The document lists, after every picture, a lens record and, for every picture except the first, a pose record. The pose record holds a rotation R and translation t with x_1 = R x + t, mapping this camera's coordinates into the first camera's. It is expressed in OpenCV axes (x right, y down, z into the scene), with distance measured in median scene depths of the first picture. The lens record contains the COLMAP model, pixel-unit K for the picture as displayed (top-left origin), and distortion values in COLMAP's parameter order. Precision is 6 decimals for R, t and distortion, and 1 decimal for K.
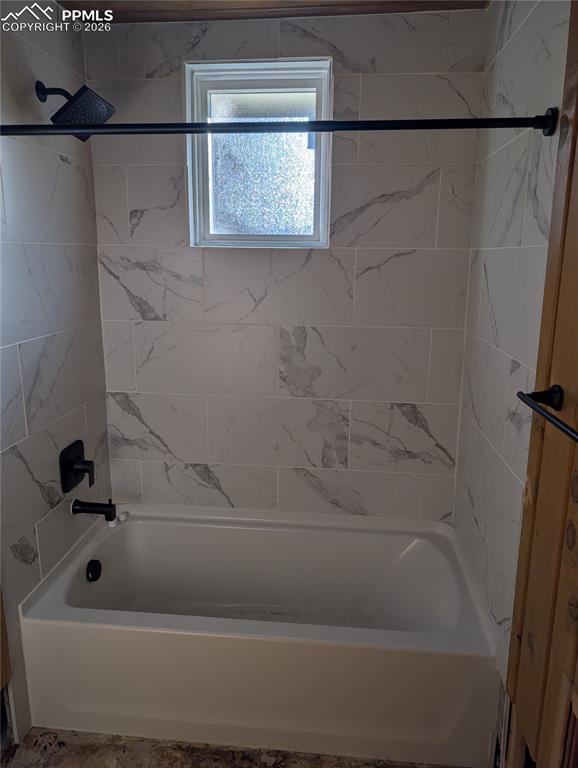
lens RADIAL K [[554.6, 0, 287.6], [0, 554.6, 375.0], [0, 0, 1]] dist [0.020921, -0.015063]
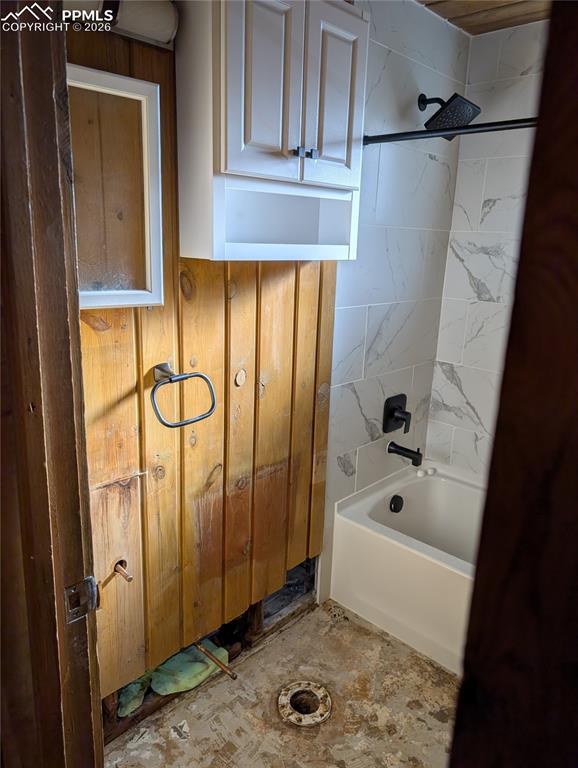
lens RADIAL K [[554.5, 0, 287.9], [0, 554.5, 385.4], [0, 0, 1]] dist [0.015484, -0.011769]
pose [[0.790645, 0.179071, -0.585504, 0.127214], [-0.161892, 0.983384, 0.082144, 0.040800], [0.590484, 0.029842, 0.806497, -0.116198]]
